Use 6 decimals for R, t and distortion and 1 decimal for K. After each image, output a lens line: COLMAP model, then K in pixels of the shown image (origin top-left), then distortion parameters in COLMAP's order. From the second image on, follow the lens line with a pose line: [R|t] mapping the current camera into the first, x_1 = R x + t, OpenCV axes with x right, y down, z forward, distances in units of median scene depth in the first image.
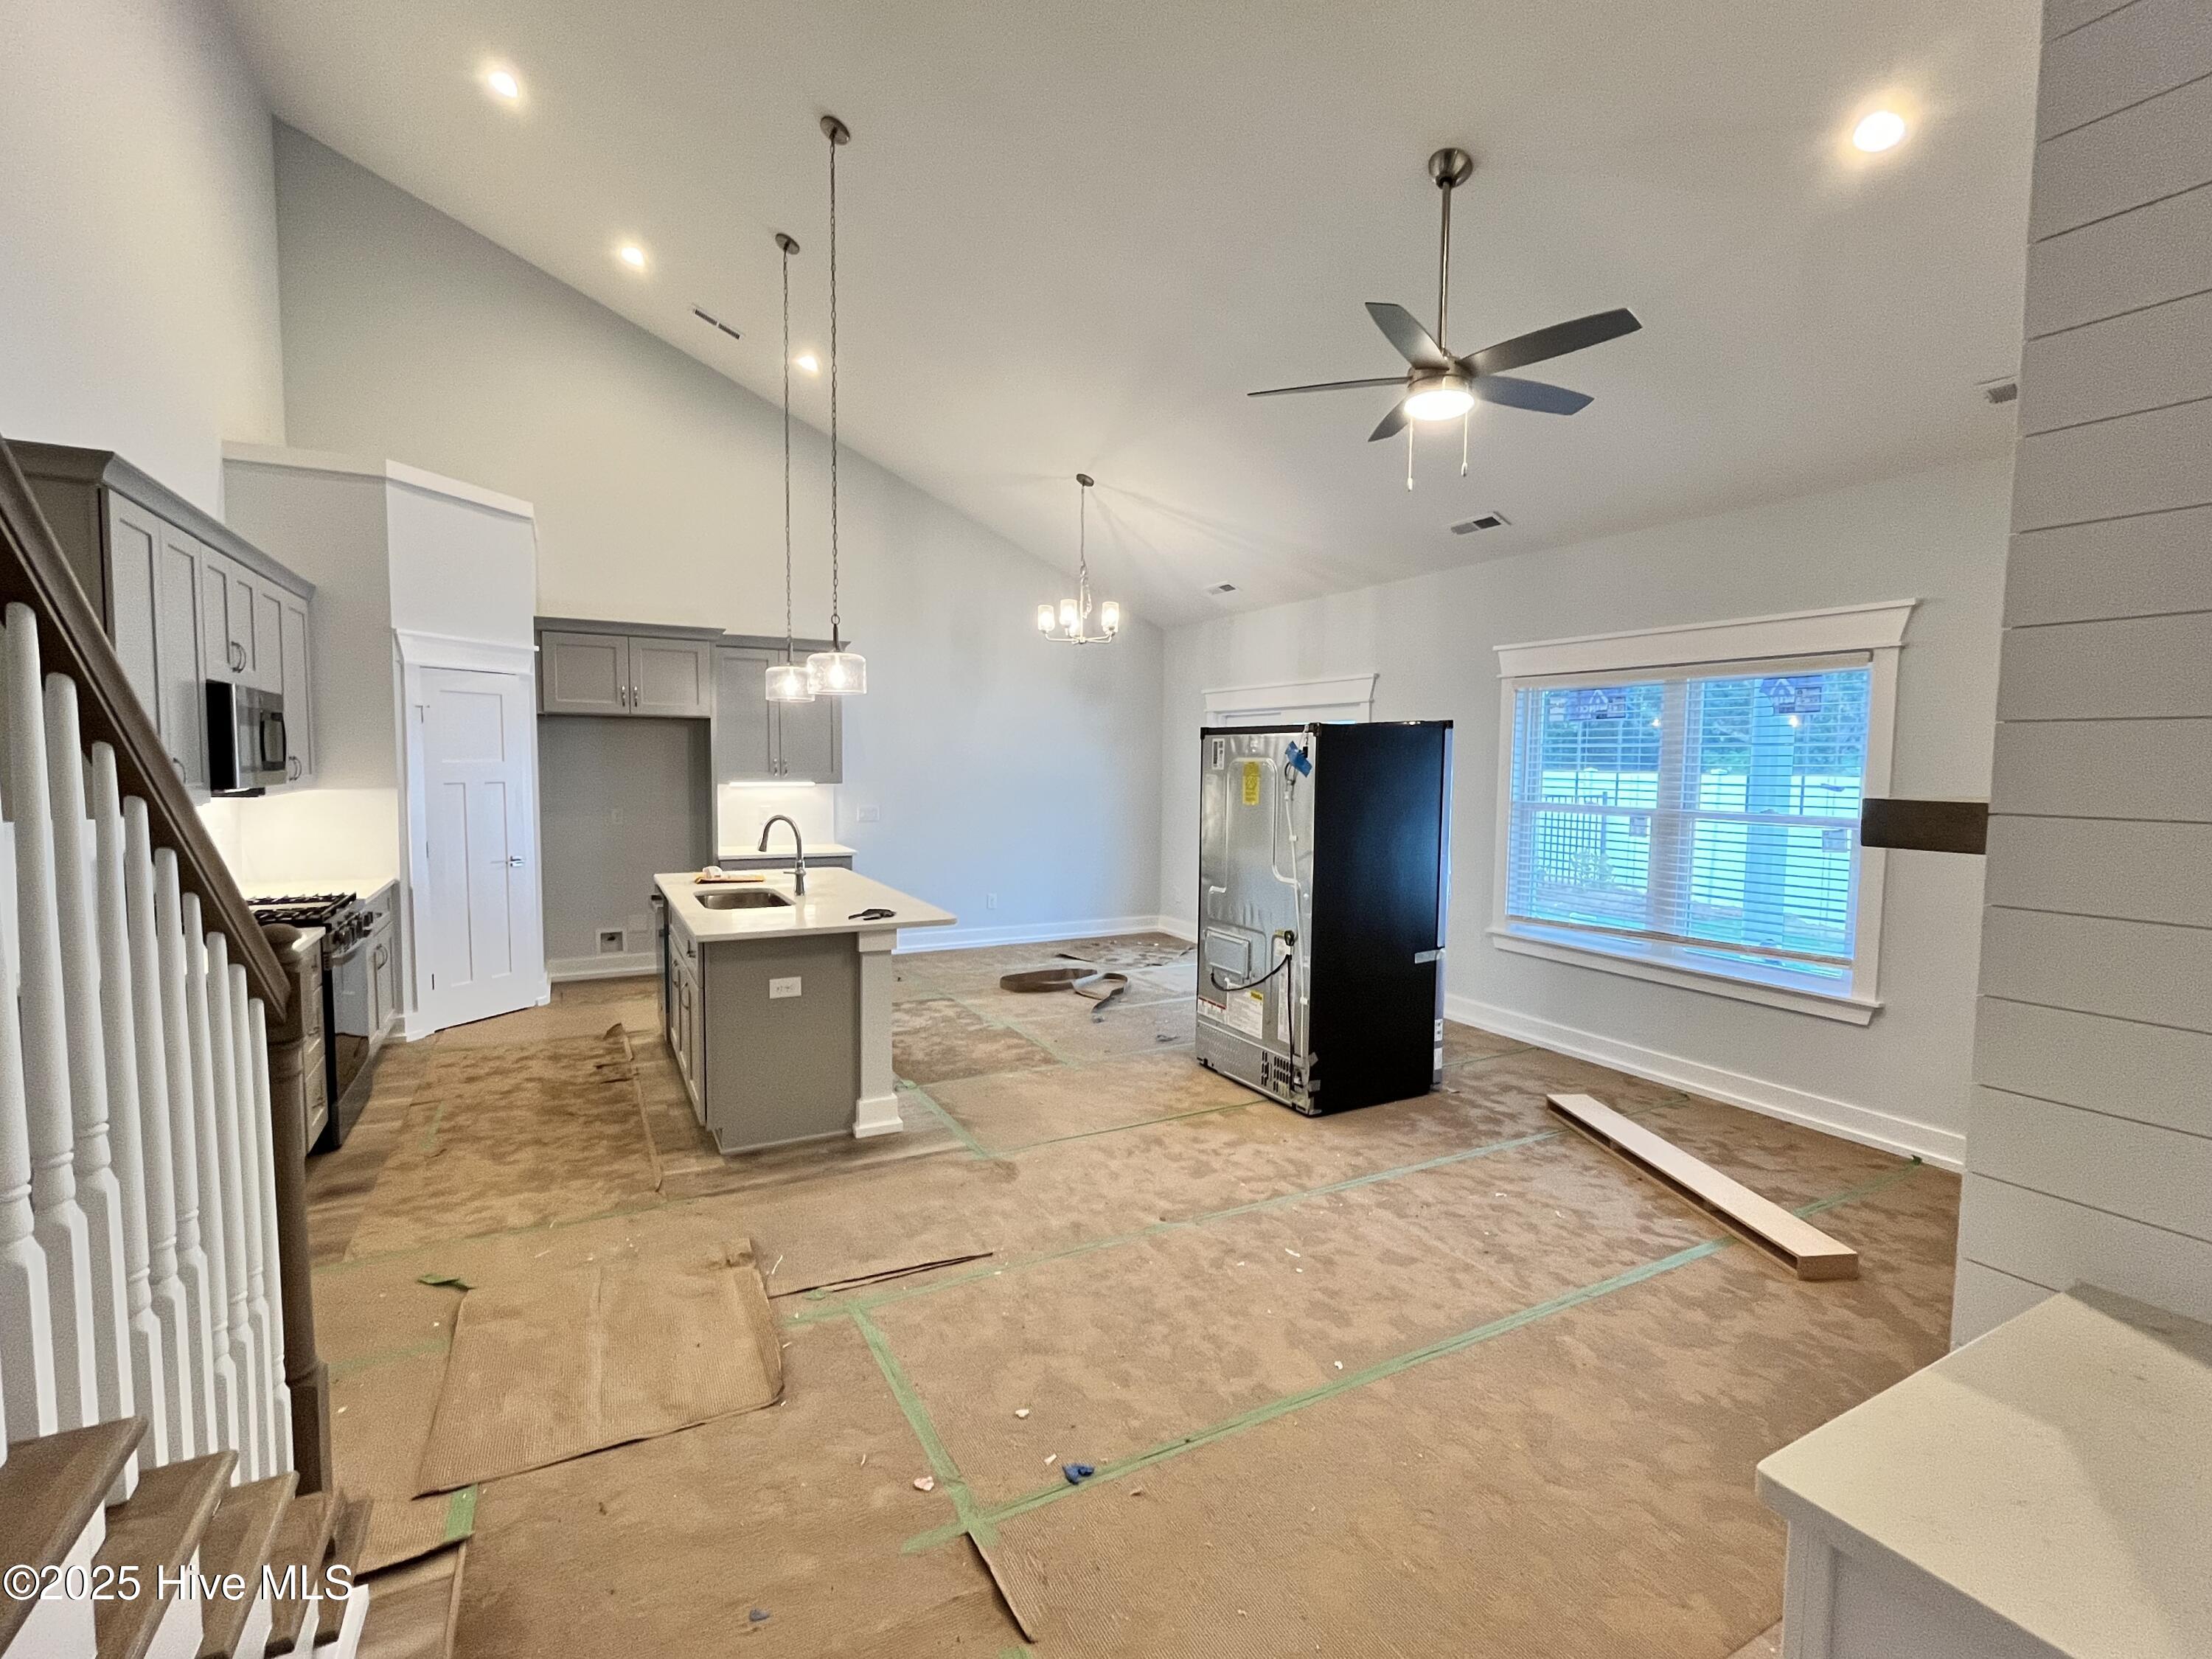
lens RADIAL K [[995.1, 0, 1103.0], [0, 995.1, 829.1], [0, 0, 1]] dist [-0.002668, -0.000148]
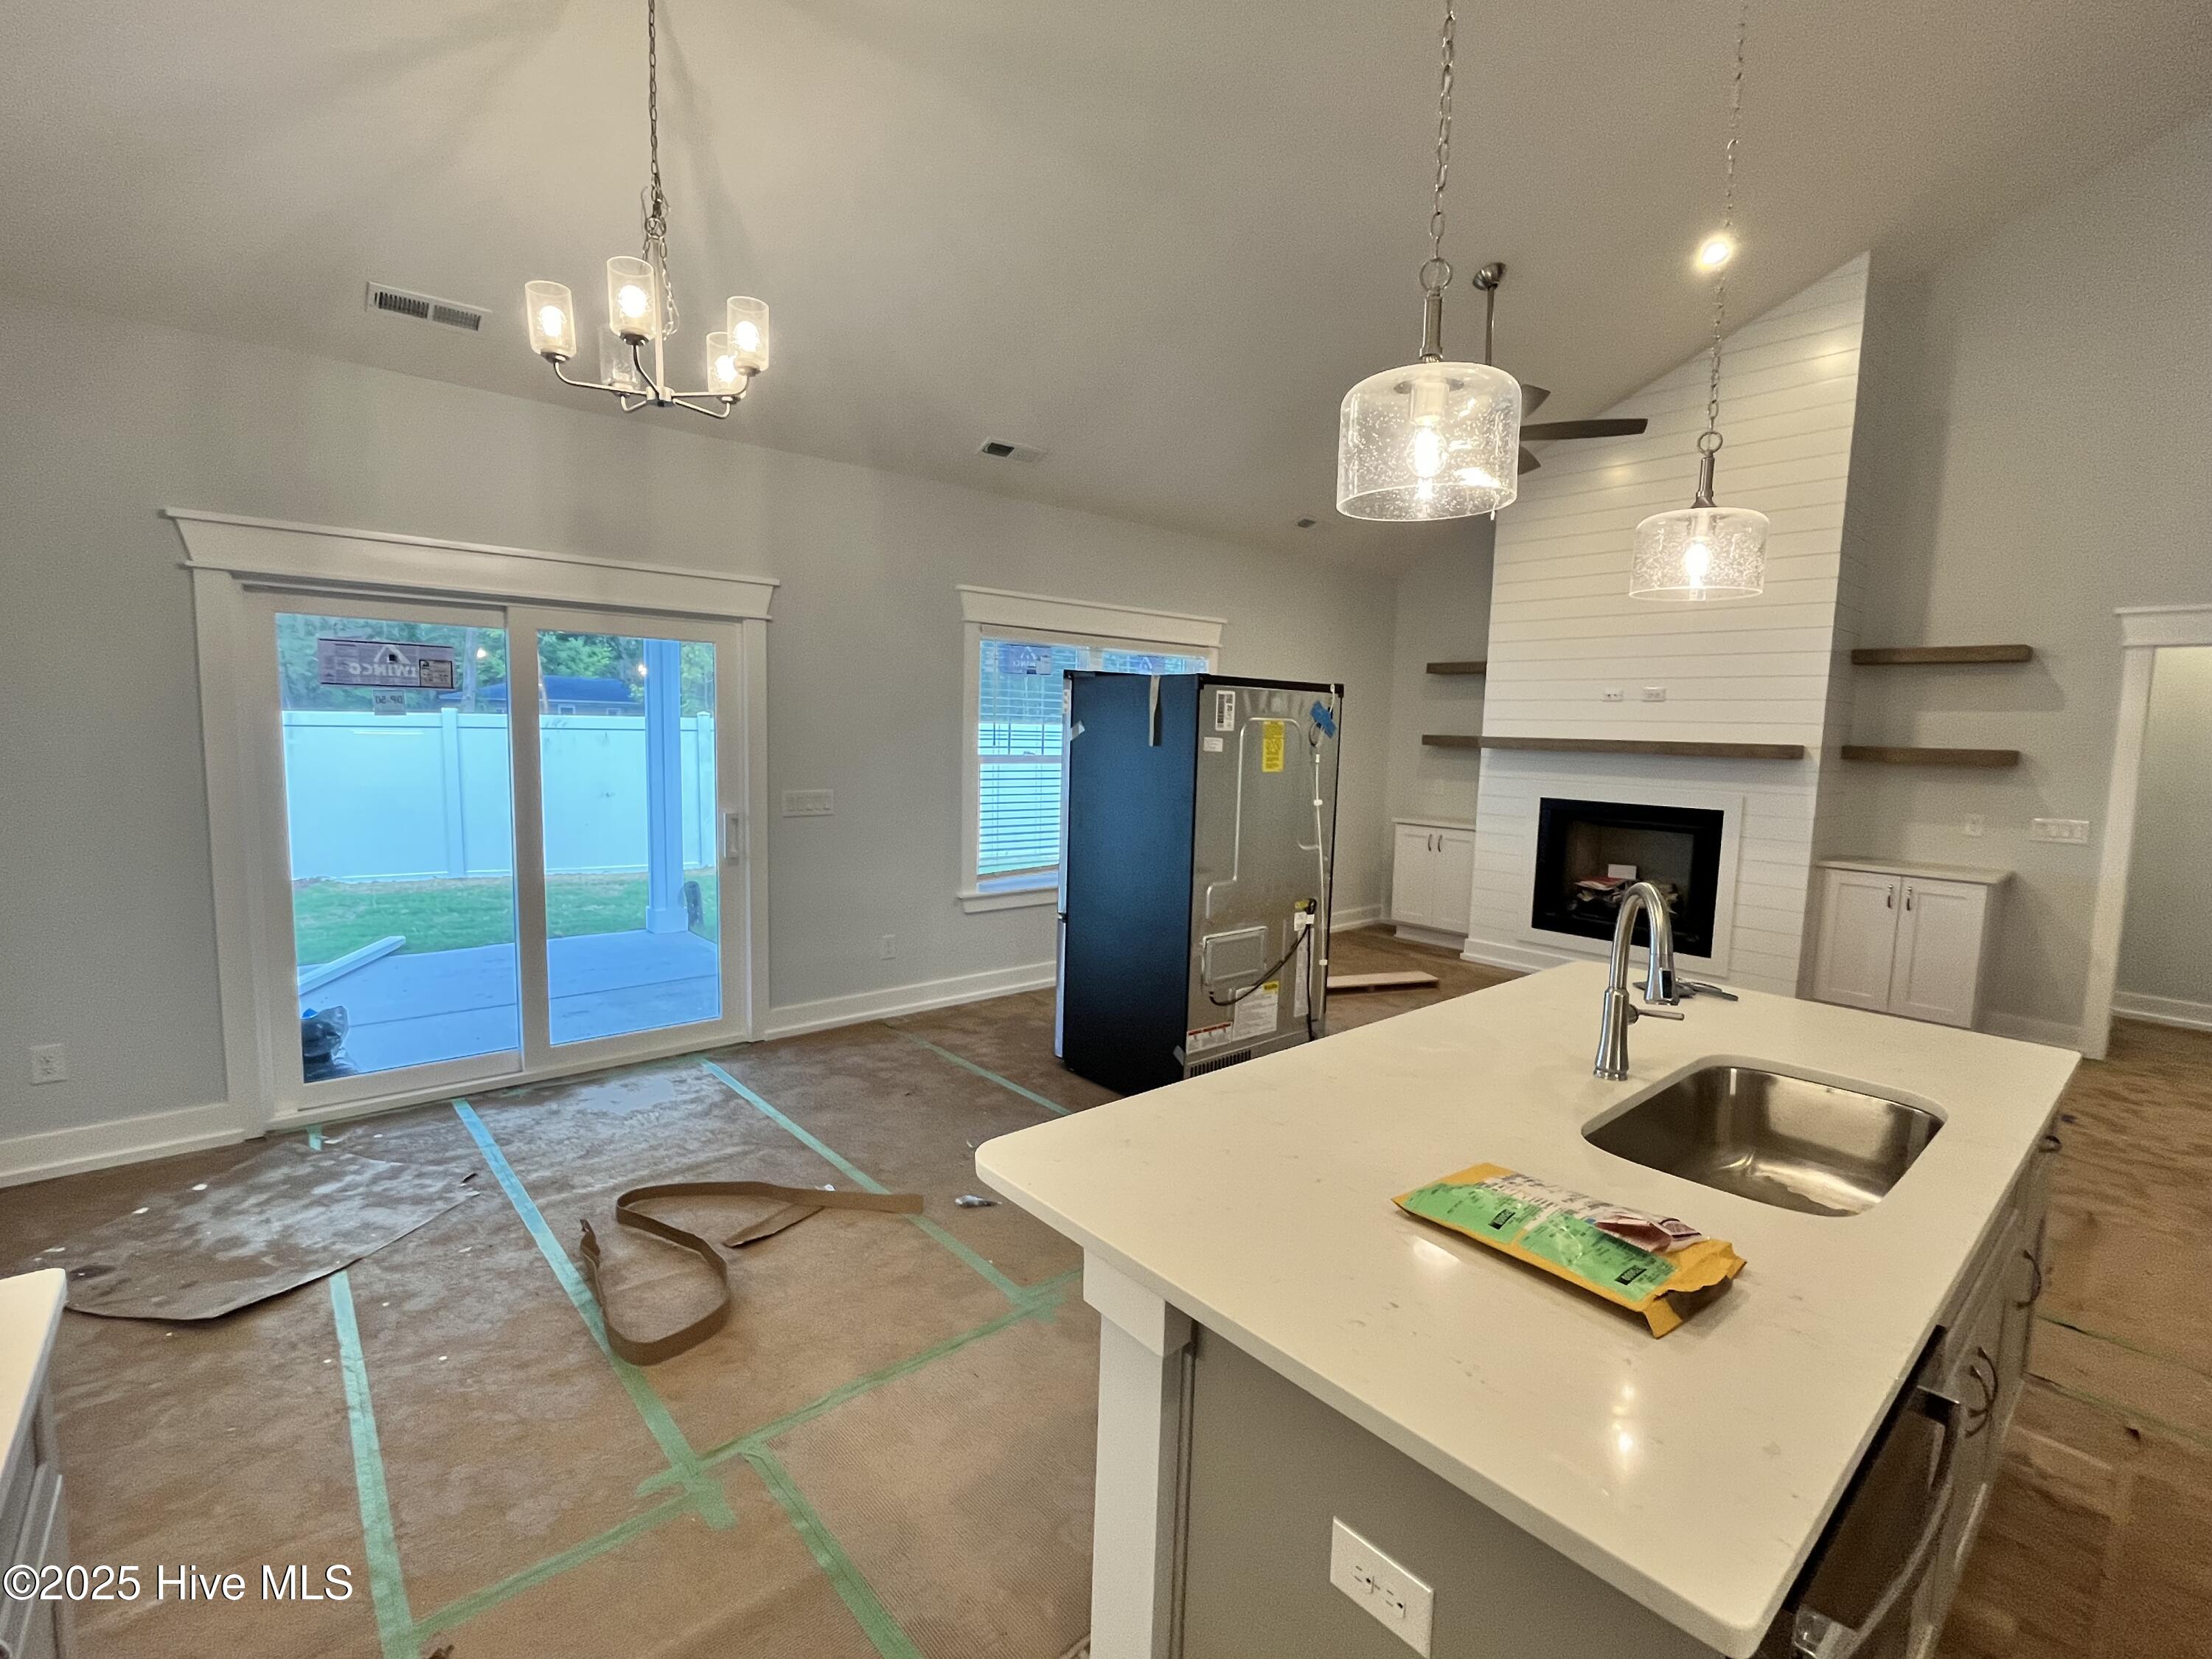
lens RADIAL K [[996.6, 0, 1104.0], [0, 996.6, 829.9], [0, 0, 1]] dist [-0.002958, 0.000942]
pose [[-0.220476, -0.121093, 0.967847, -0.682529], [0.039301, 0.990355, 0.132862, -0.098516], [-0.974600, 0.067330, -0.213590, 1.378079]]
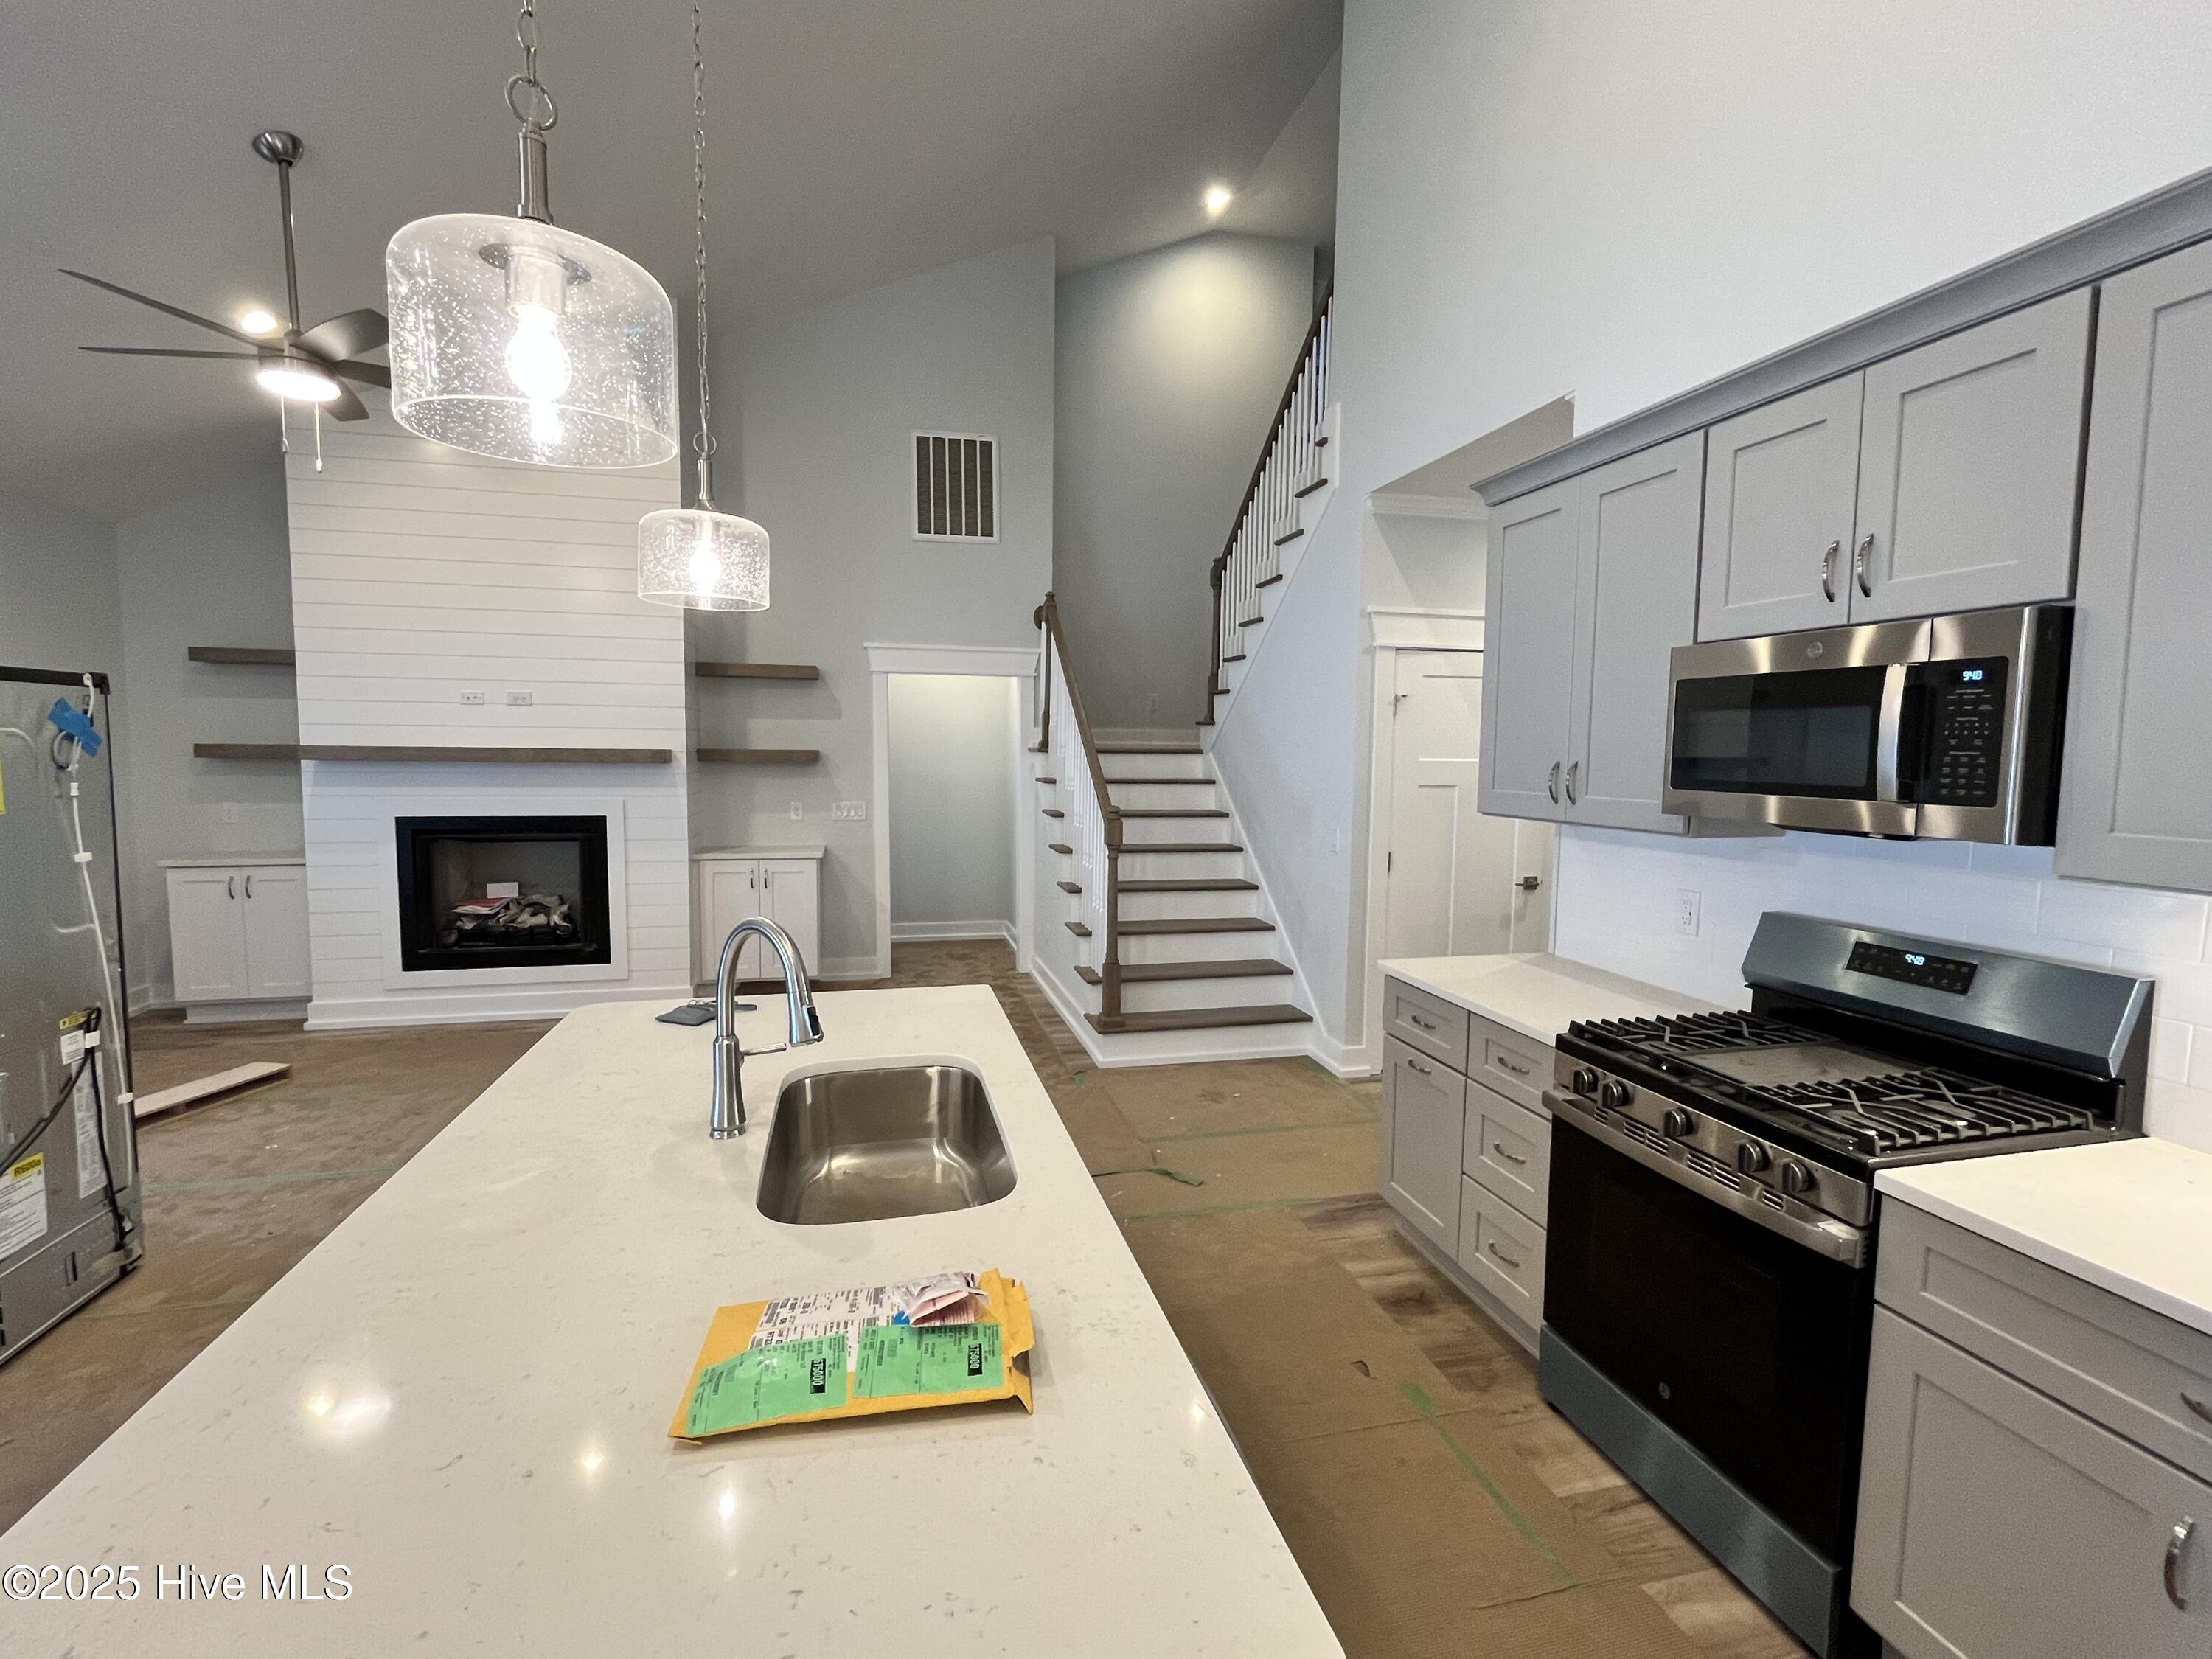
lens RADIAL K [[996.6, 0, 1104.0], [0, 996.6, 829.9], [0, 0, 1]] dist [-0.002958, 0.000942]
pose [[-0.967461, -0.045165, 0.248956, -0.560310], [-0.007011, 0.988347, 0.152057, -0.103493], [-0.252923, 0.145364, -0.956504, 1.395628]]
